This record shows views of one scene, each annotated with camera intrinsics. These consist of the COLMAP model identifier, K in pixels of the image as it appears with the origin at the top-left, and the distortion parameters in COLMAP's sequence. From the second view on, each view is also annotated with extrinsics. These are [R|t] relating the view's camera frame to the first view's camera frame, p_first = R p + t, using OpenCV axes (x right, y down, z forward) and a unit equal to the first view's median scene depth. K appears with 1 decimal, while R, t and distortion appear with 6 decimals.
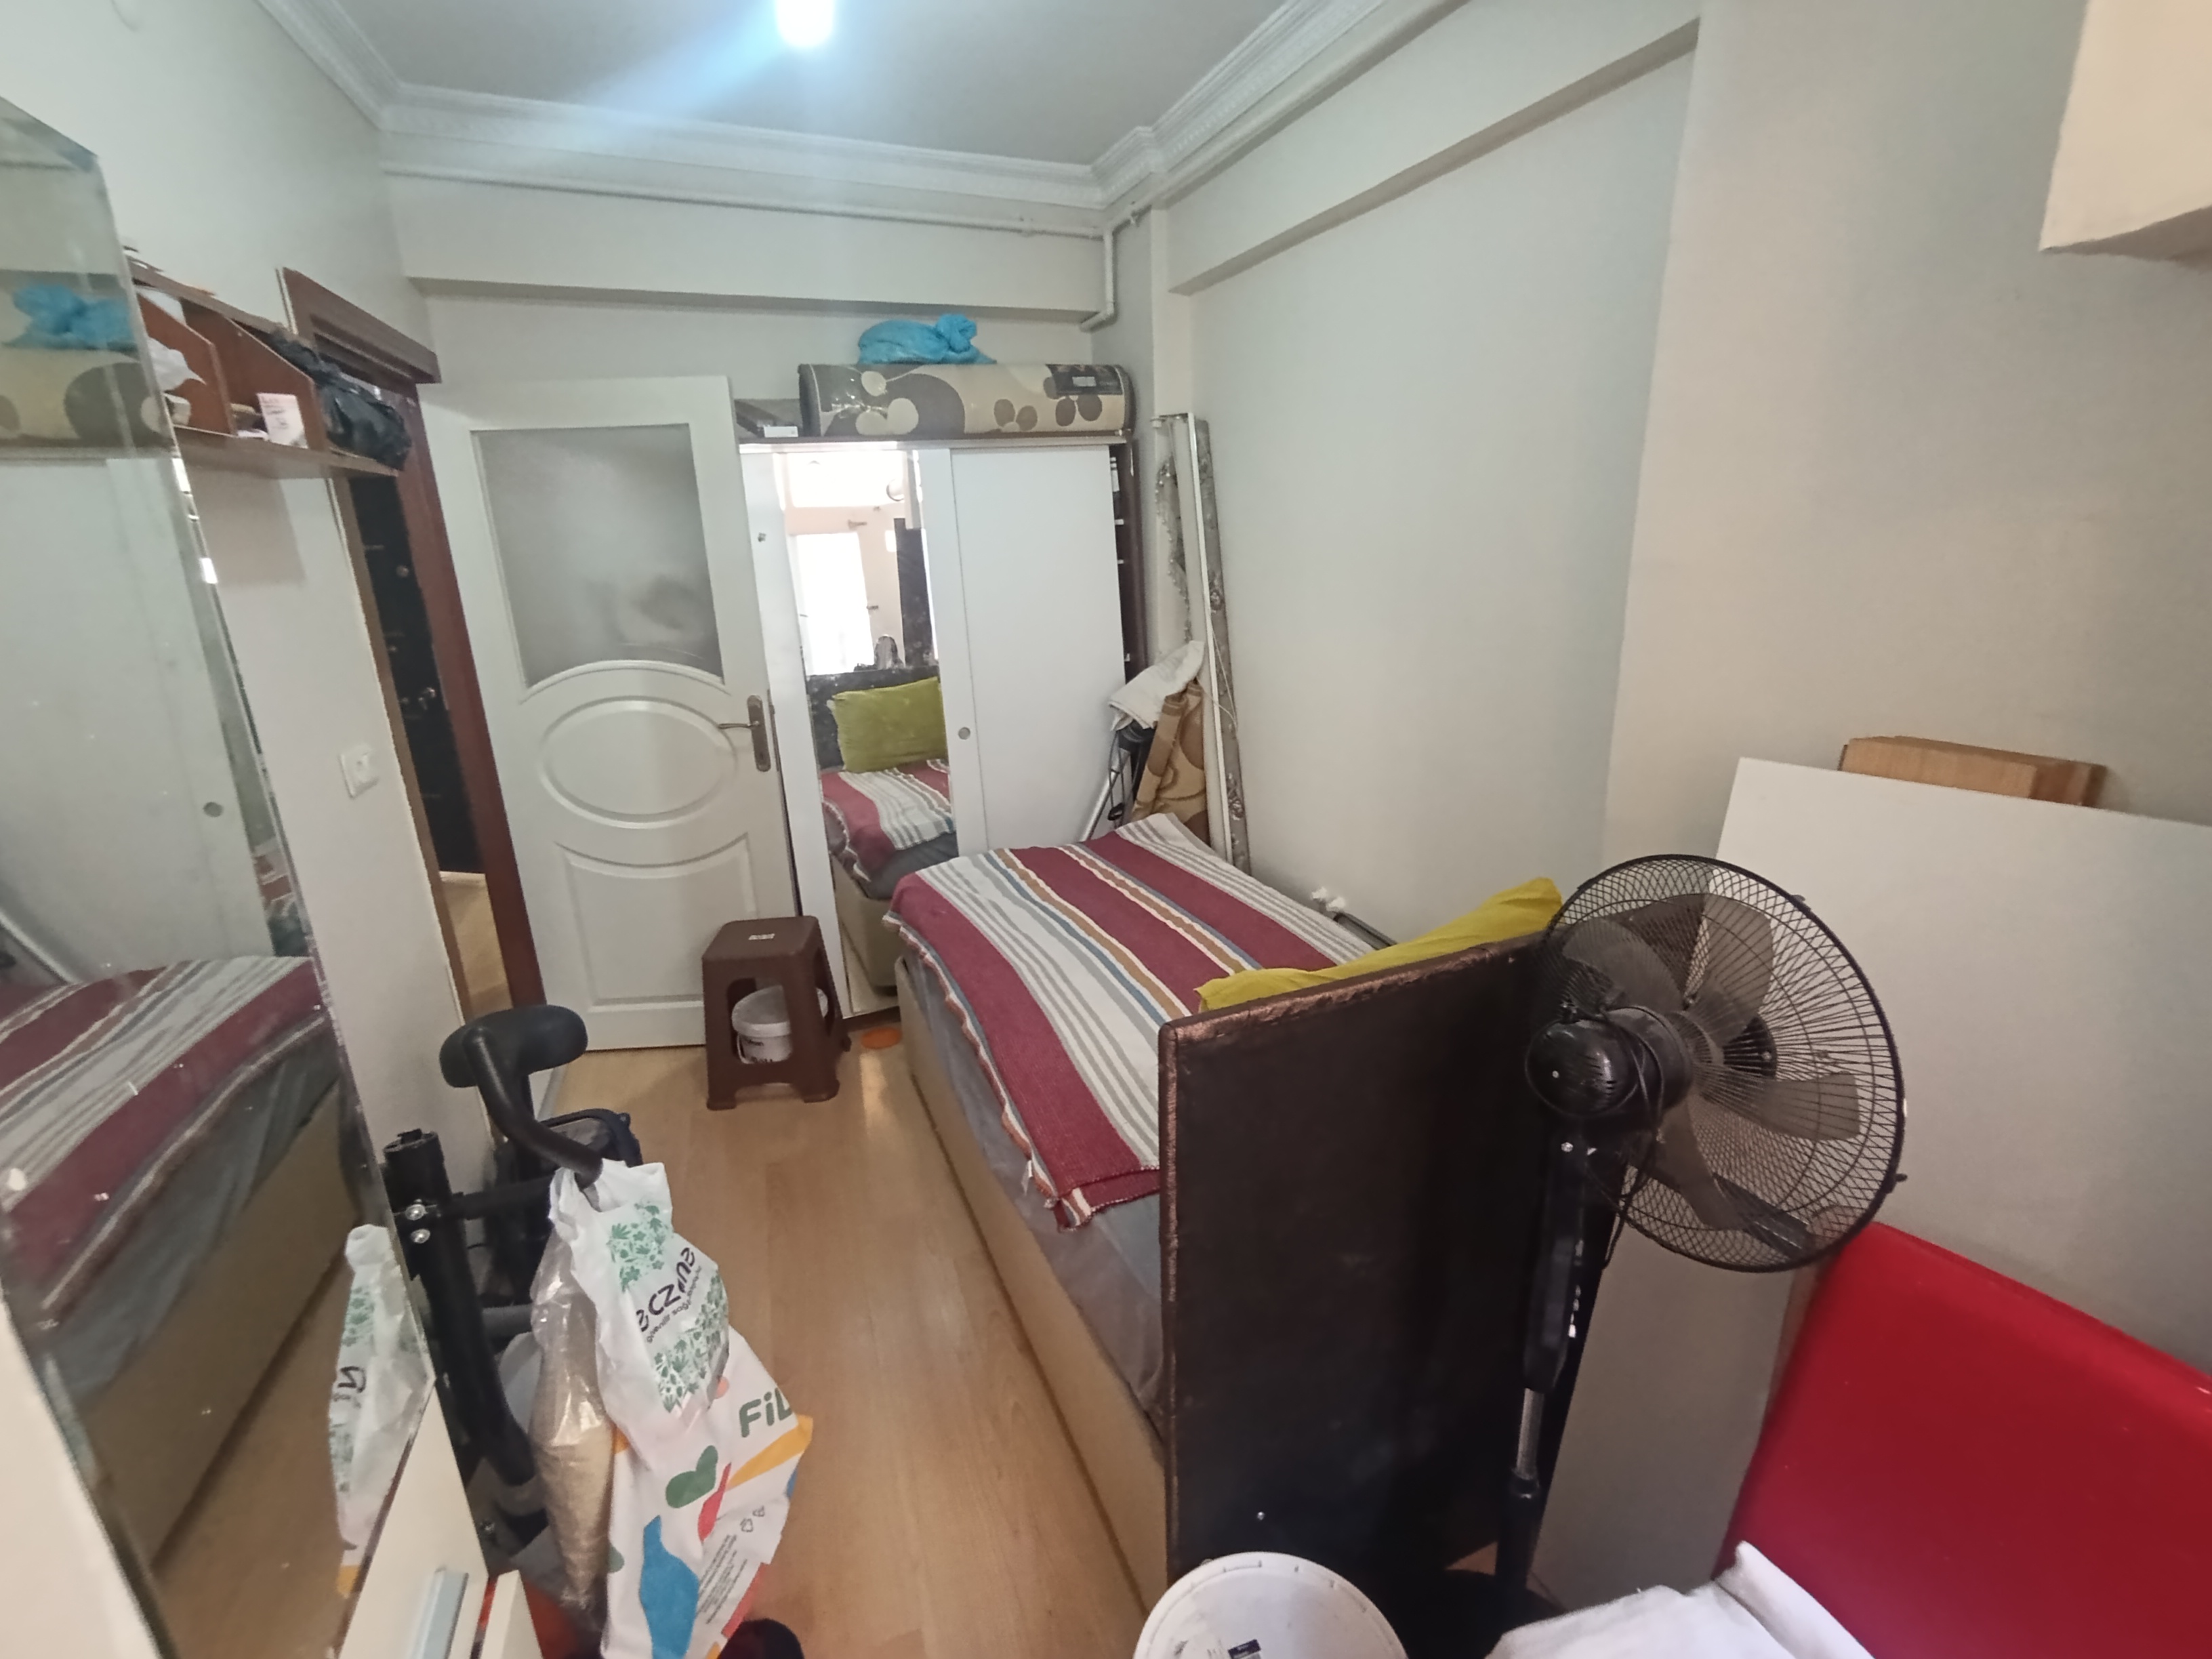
lens RADIAL K [[1004.9, 0, 1120.5], [0, 1004.9, 816.7], [0, 0, 1]] dist [-0.036501, 0.028150]
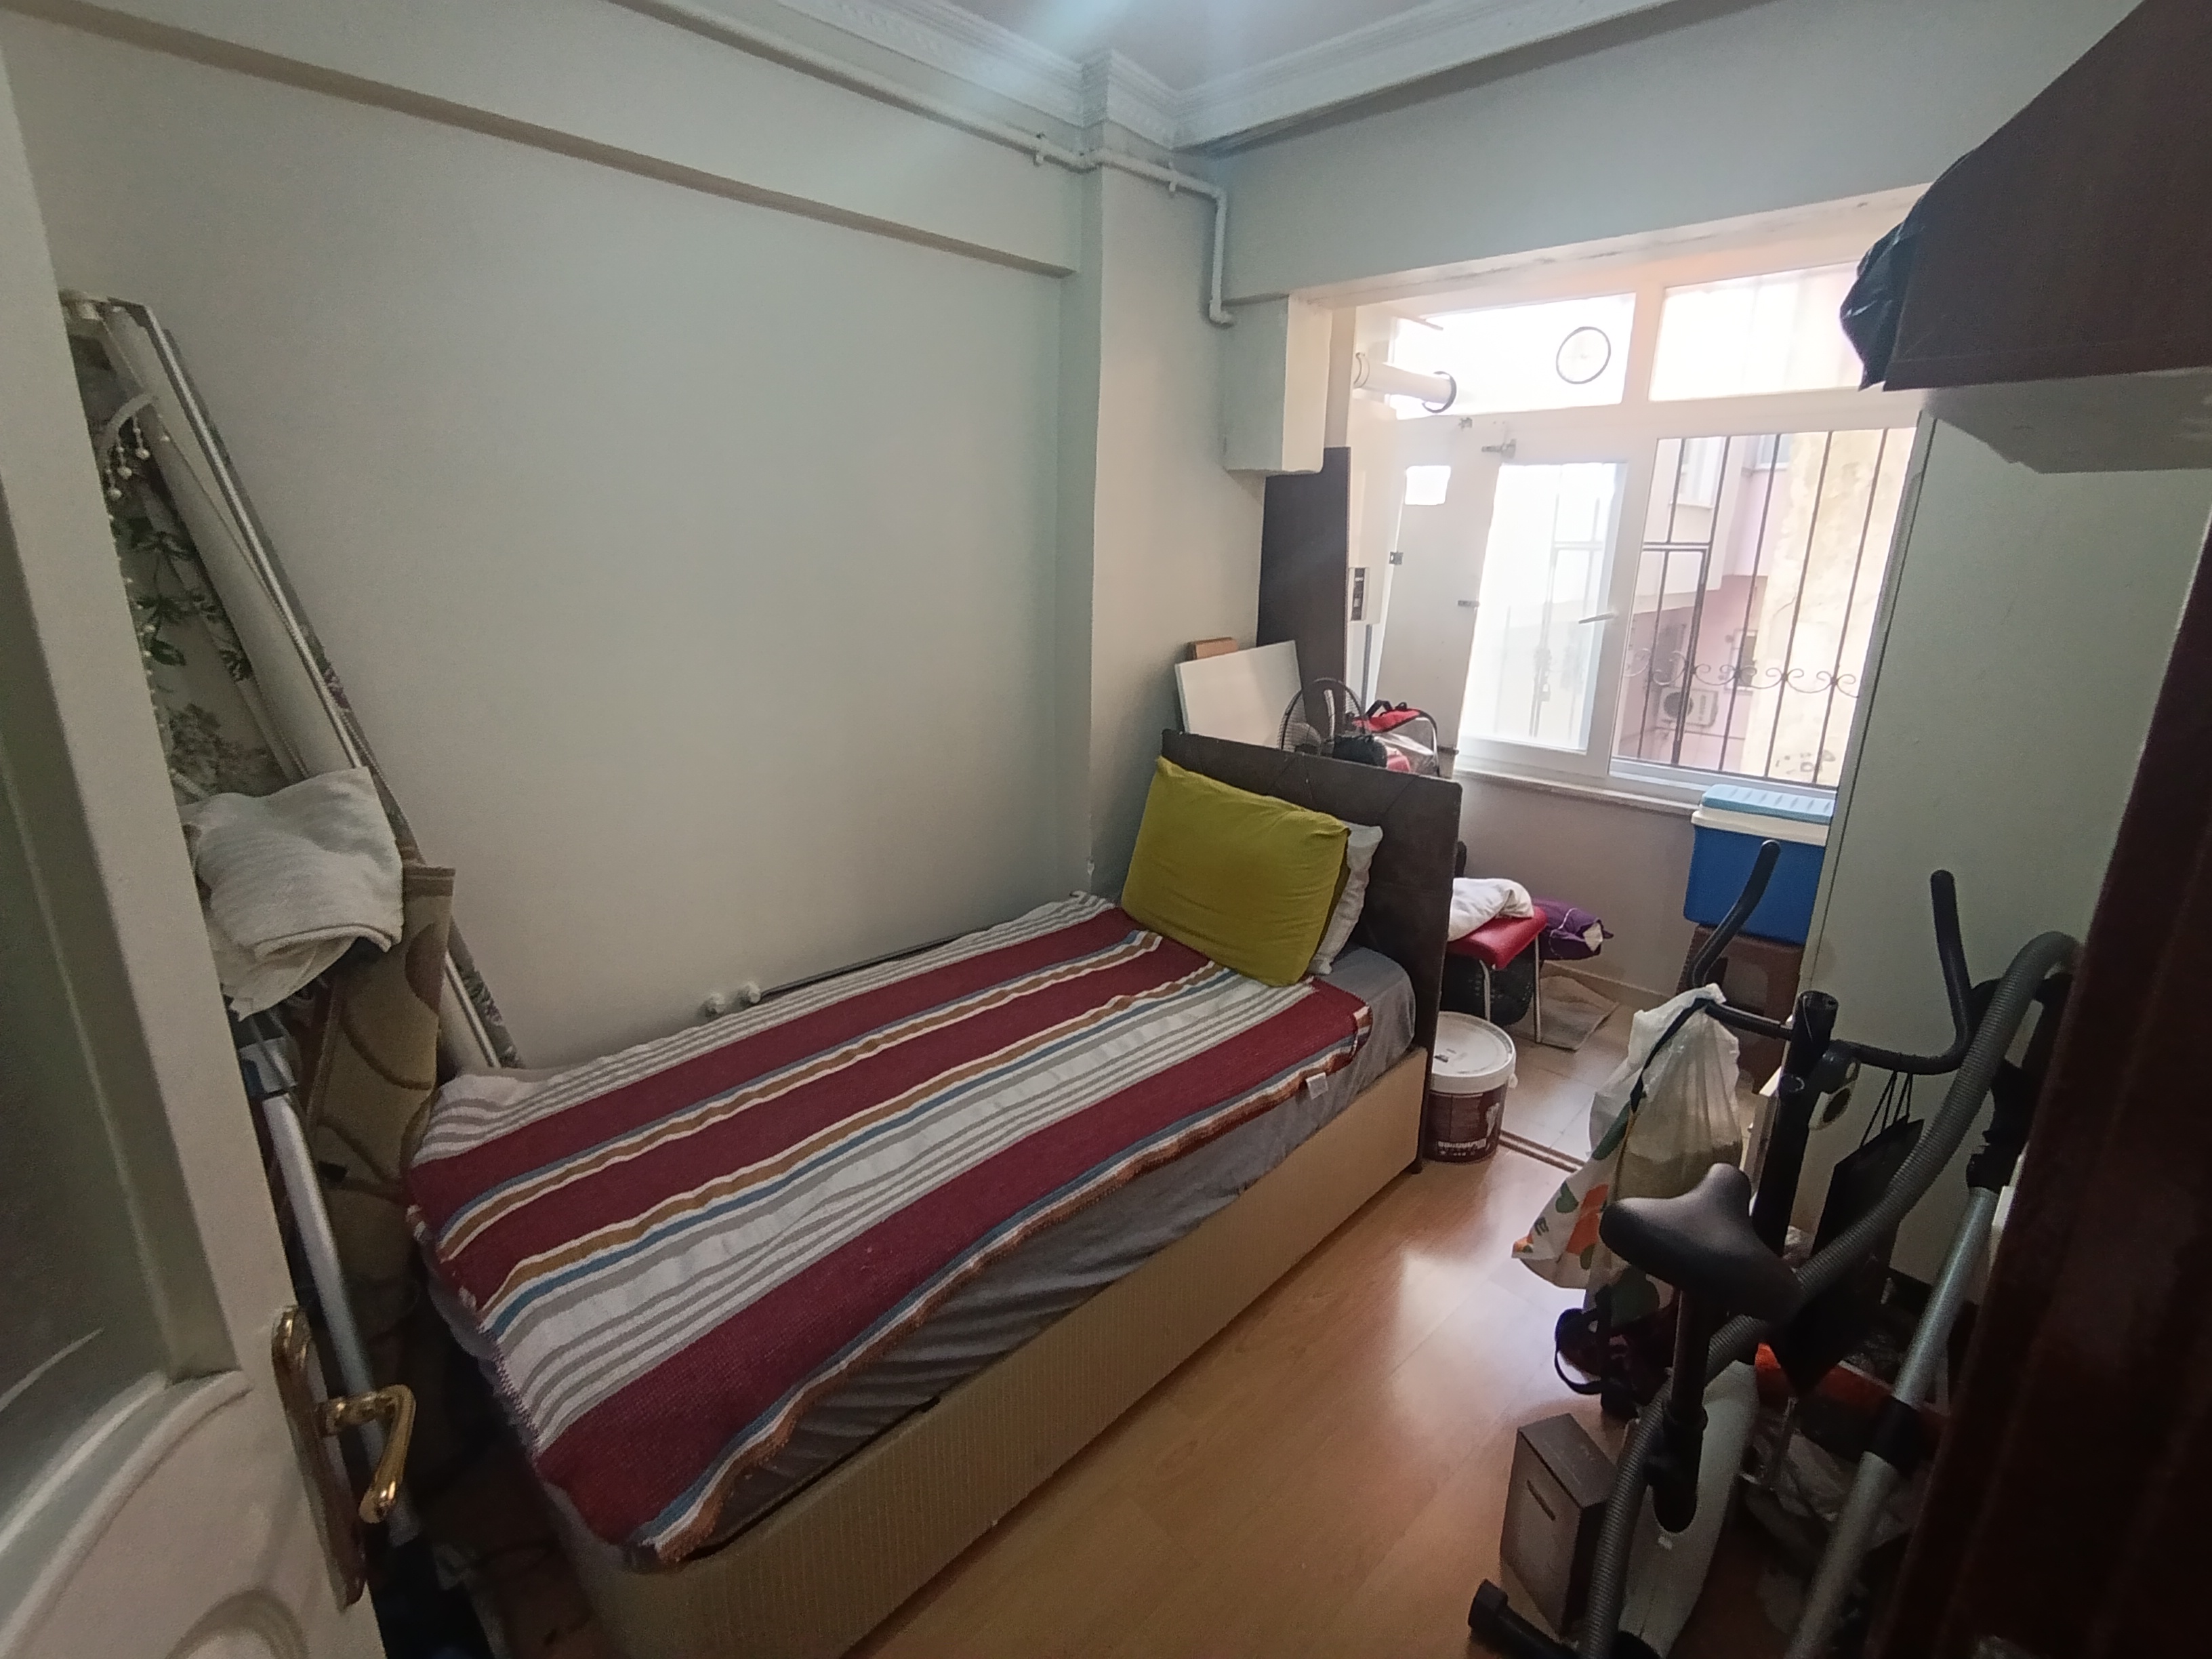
lens RADIAL K [[1004.9, 0, 1120.5], [0, 1004.9, 816.7], [0, 0, 1]] dist [-0.036501, 0.028150]
pose [[-0.401292, -0.223781, 0.888193, -0.689664], [0.252357, 0.905154, 0.342071, -0.282084], [-0.880500, 0.361413, -0.306758, 1.004813]]
